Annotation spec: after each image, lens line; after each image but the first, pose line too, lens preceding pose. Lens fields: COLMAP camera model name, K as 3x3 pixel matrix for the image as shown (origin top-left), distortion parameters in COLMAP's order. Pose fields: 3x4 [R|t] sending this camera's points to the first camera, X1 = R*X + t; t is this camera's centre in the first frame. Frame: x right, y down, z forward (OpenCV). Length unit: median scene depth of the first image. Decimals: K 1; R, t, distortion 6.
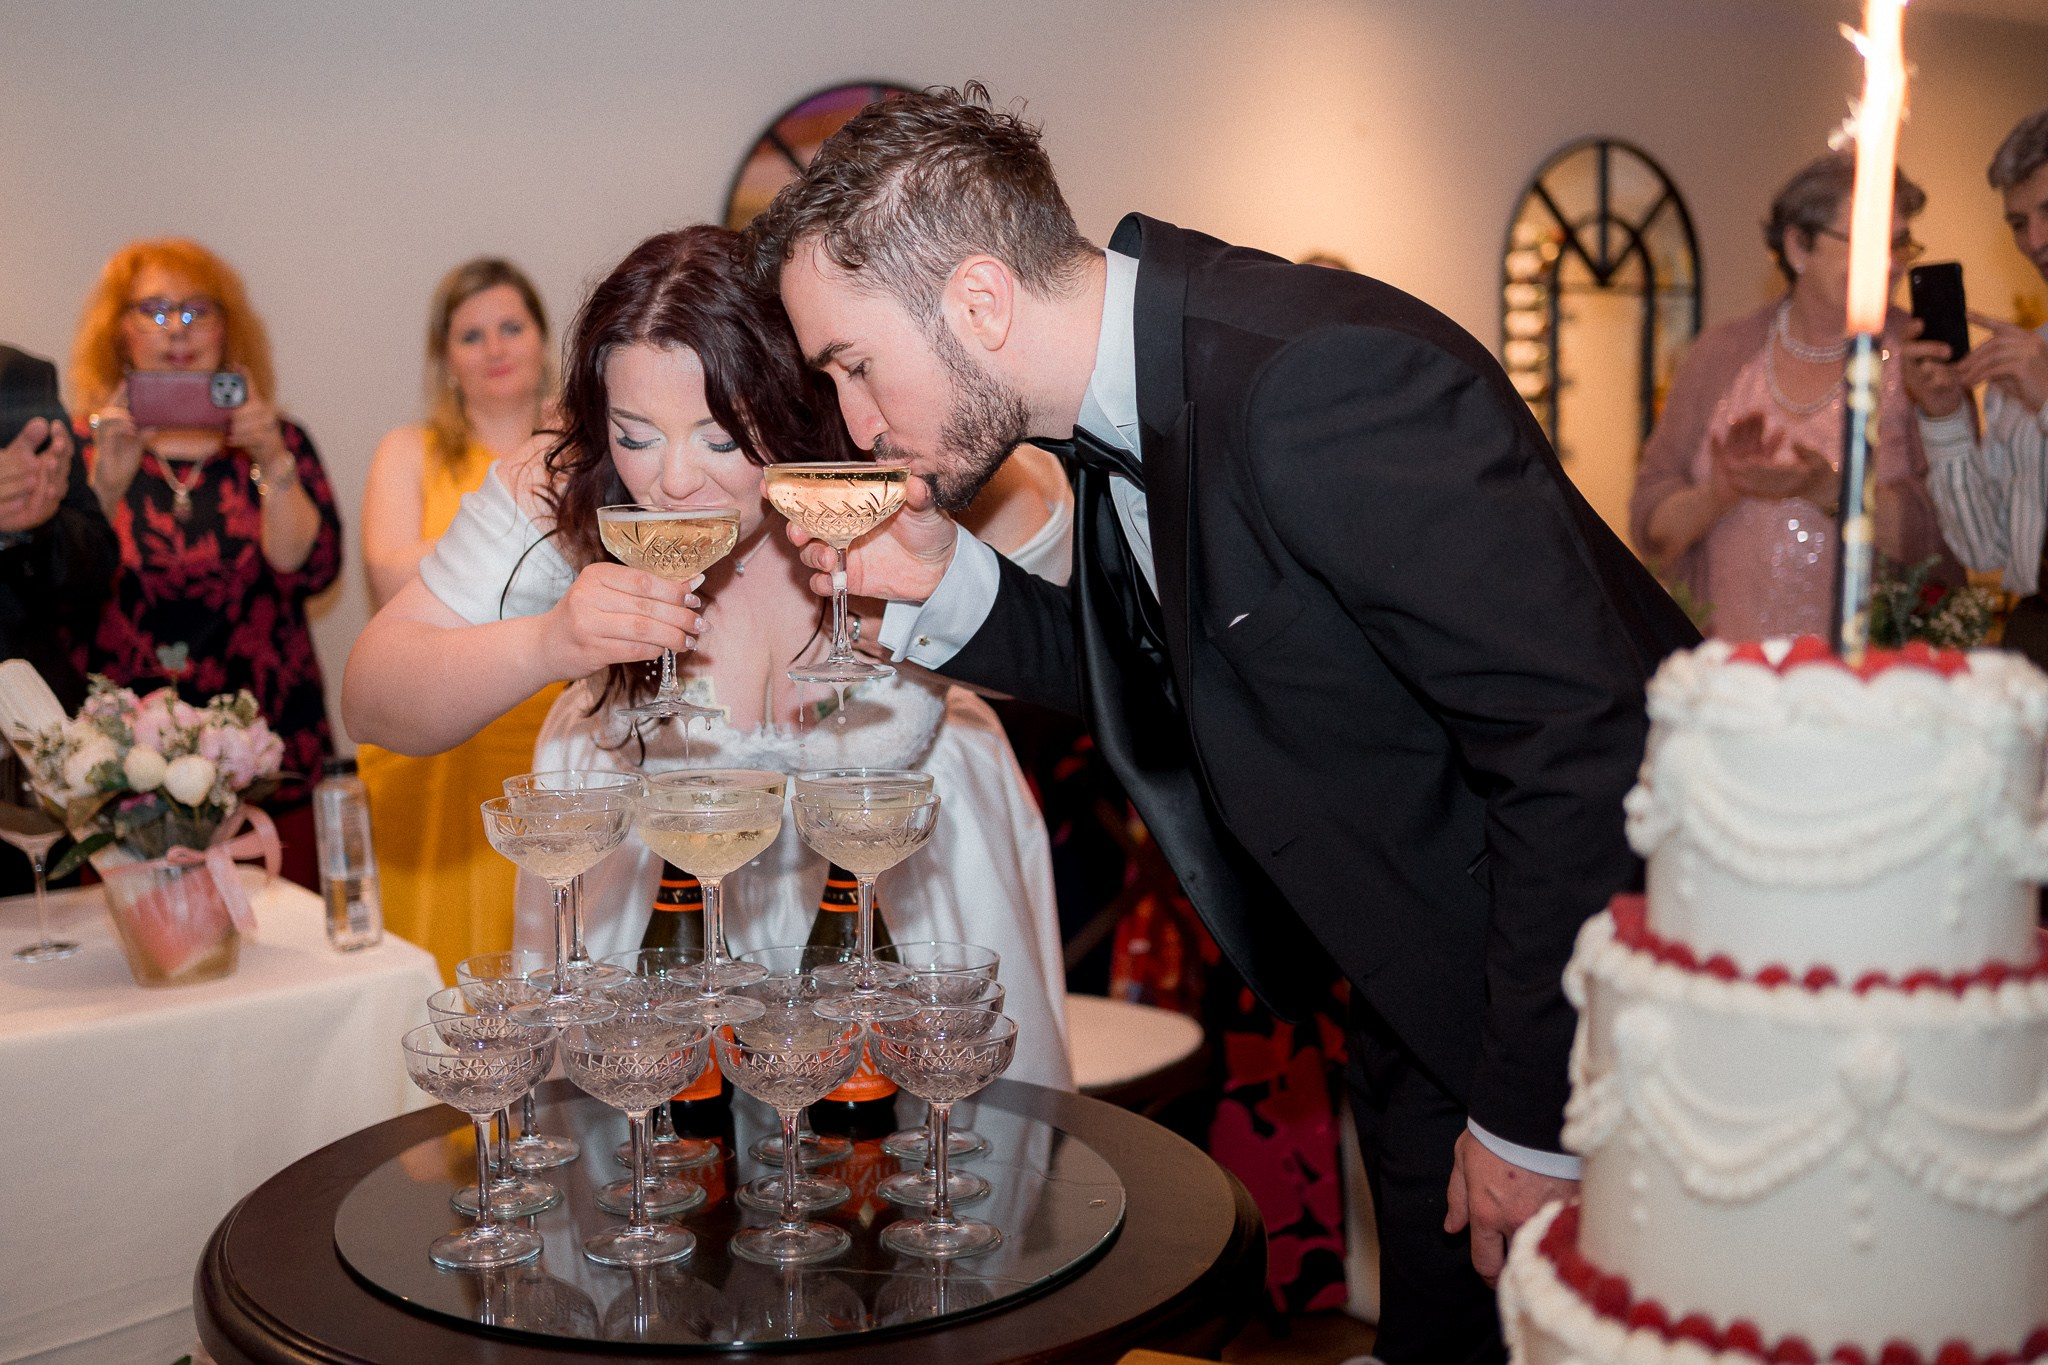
lens RADIAL K [[2173.2, 0, 1023.8], [0, 2173.2, 655.9], [0, 0, 1]] dist [0.012810, 0.027113]
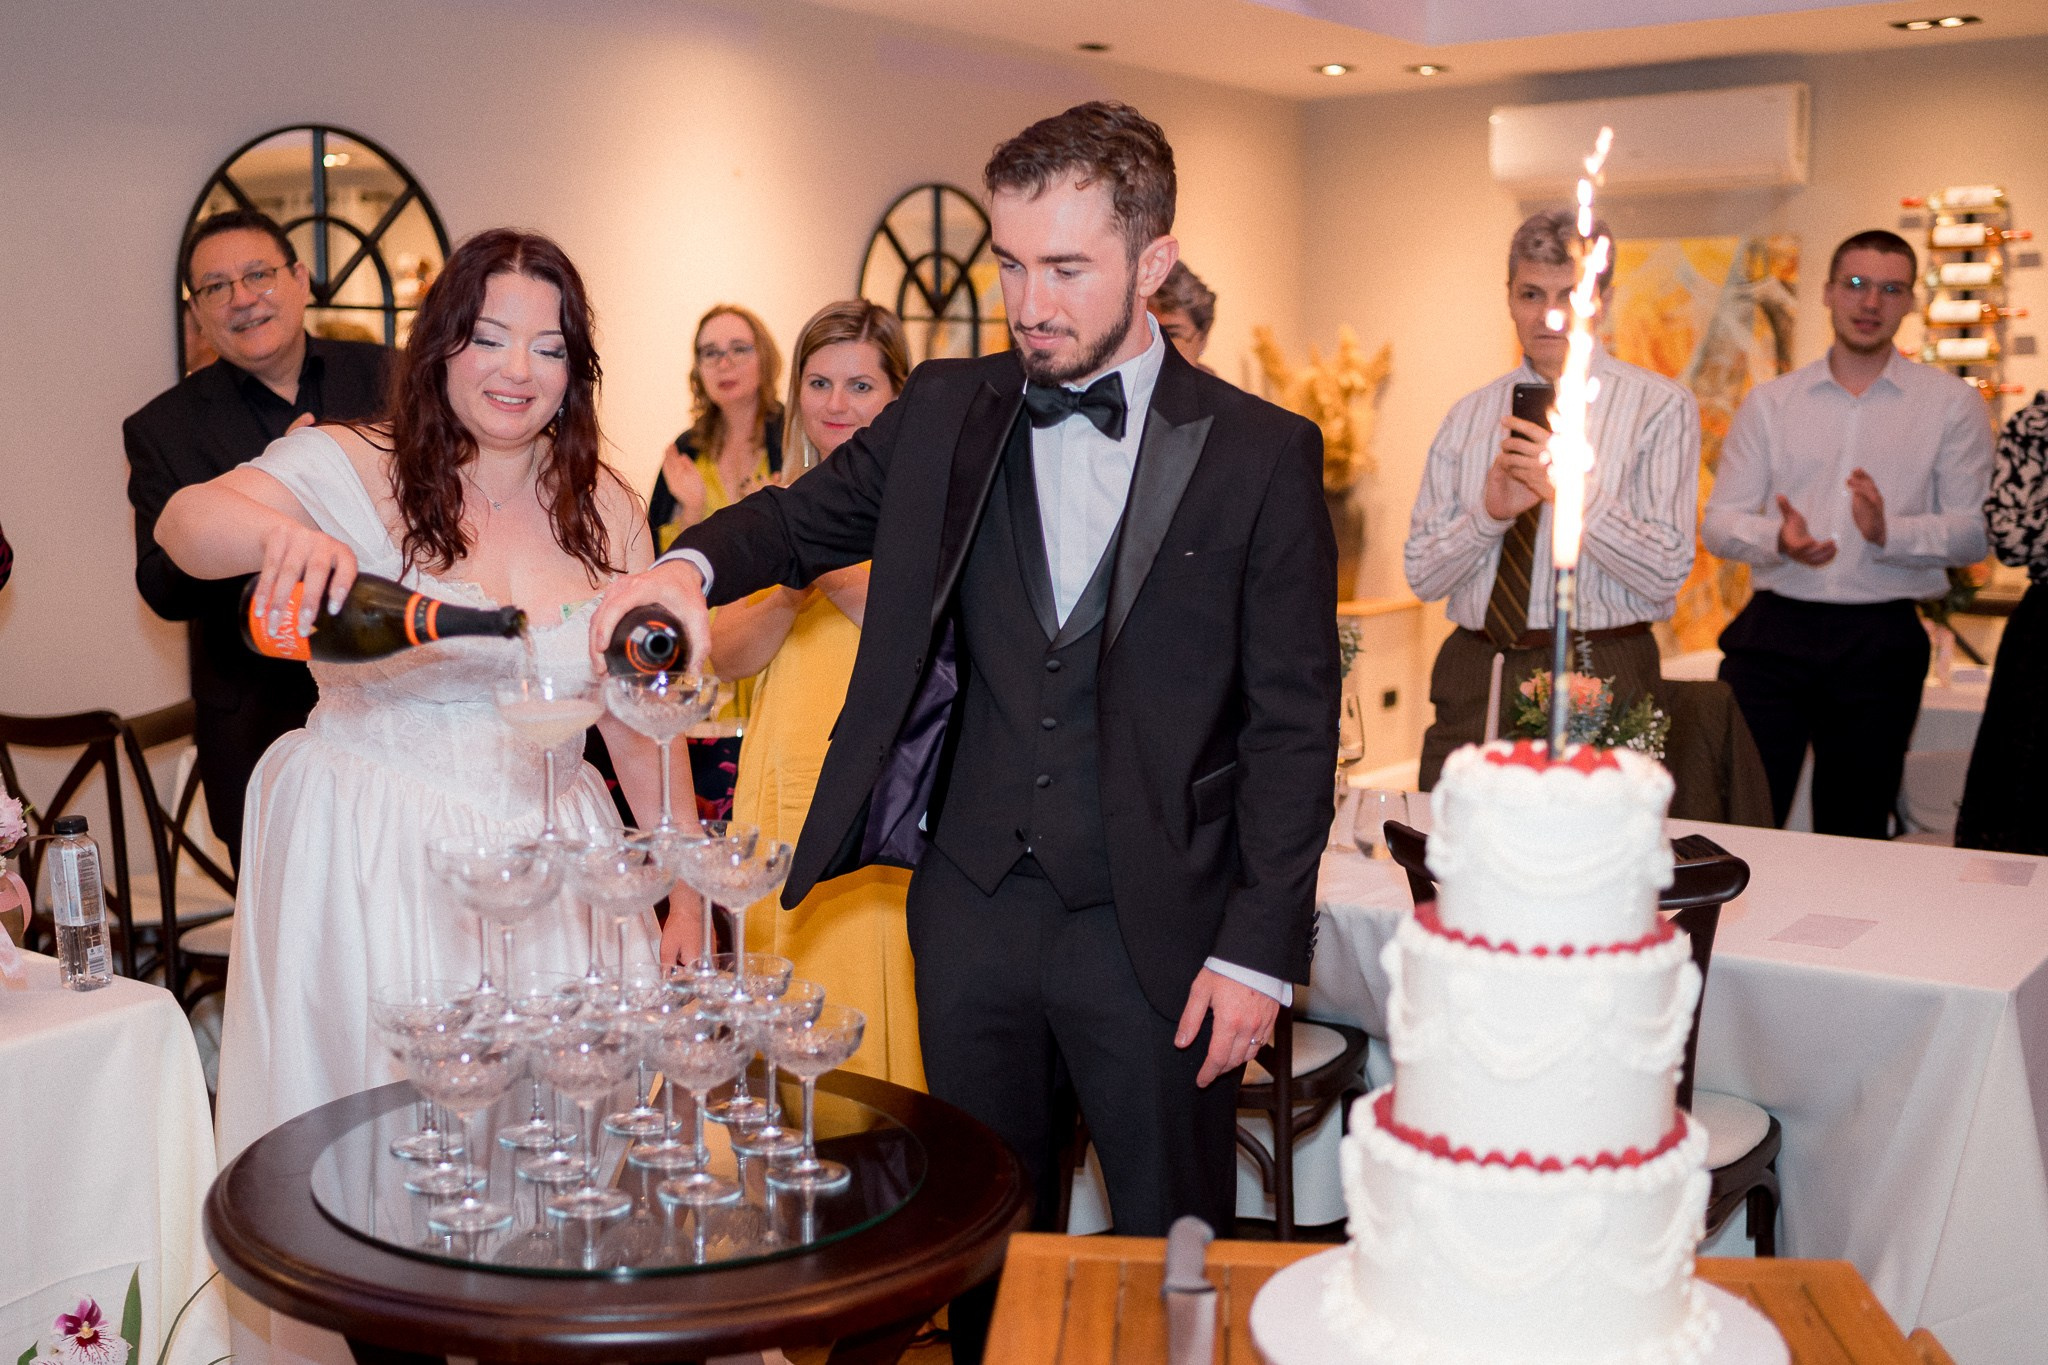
lens RADIAL K [[2258.8, 0, 872.5], [0, 2258.8, 722.6], [0, 0, 1]] dist [-0.096210, 0.026137]
pose [[0.954426, -0.031294, 0.296804, -0.300565], [0.017552, 0.998652, 0.048854, -0.056987], [-0.297932, -0.041419, 0.953688, -0.231282]]
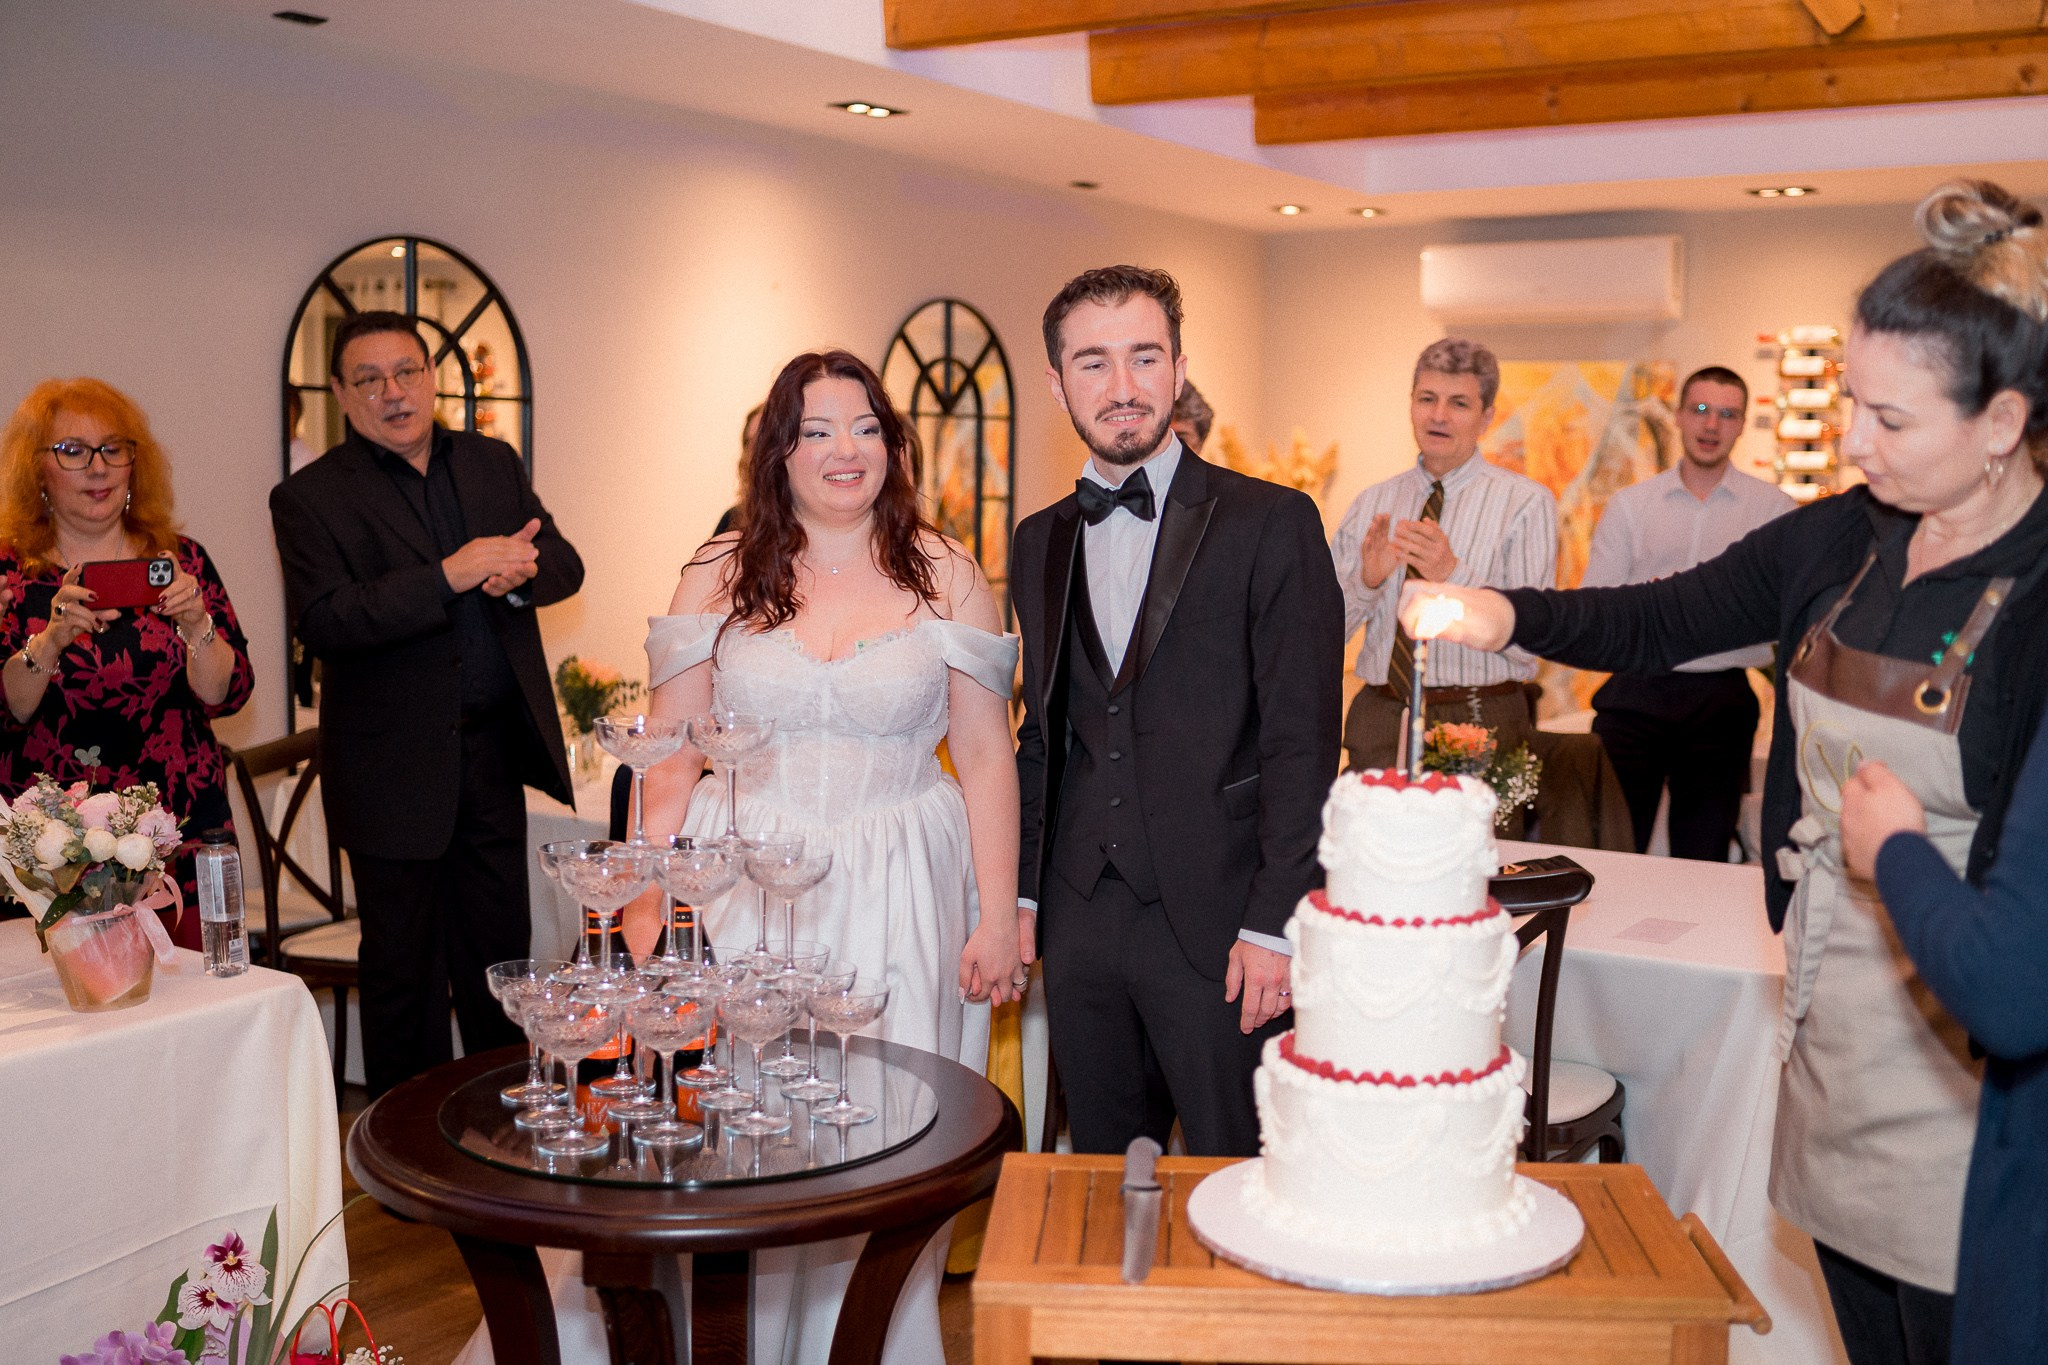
lens RADIAL K [[2059.0, 0, 1124.5], [0, 2059.0, 736.9], [0, 0, 1]] dist [-0.079914, 0.046514]
pose [[0.912795, -0.016487, 0.408086, -0.360793], [0.003263, 0.999447, 0.033079, -0.055089], [-0.408406, -0.028862, 0.912344, -0.387516]]
